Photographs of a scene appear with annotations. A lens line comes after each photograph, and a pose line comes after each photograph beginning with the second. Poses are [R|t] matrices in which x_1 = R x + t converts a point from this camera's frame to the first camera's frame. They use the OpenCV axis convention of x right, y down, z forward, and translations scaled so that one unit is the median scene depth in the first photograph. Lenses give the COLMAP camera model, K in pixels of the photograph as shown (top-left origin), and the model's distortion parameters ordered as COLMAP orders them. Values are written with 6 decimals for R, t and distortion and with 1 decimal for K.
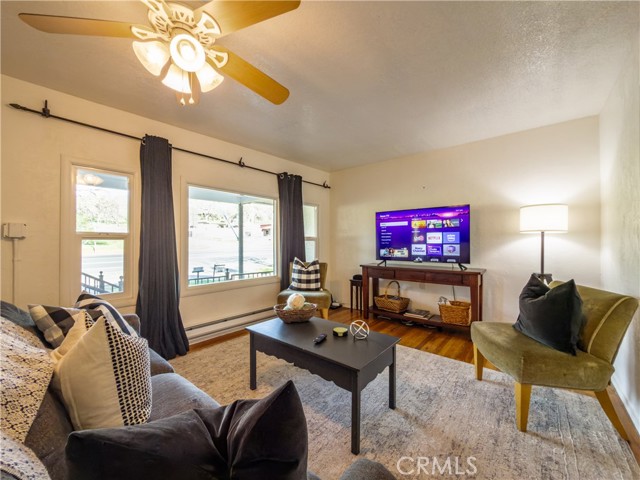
lens RADIAL K [[261.2, 0, 318.7], [0, 261.2, 237.3], [0, 0, 1]] dist [0.000542, 0.000233]
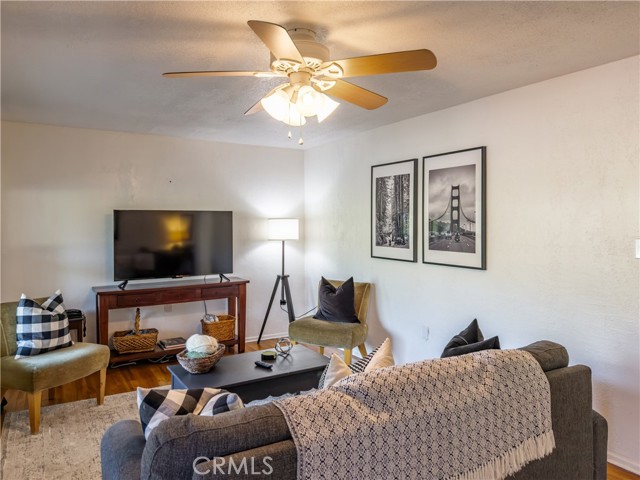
lens RADIAL K [[458.1, 0, 317.7], [0, 458.1, 222.8], [0, 0, 1]] dist [0.133111, -0.192625]
pose [[0.325579, 0.003104, 0.945510, -0.880202], [-0.018140, 0.999831, 0.002964, -0.091034], [-0.945341, -0.018116, 0.325581, 0.153615]]
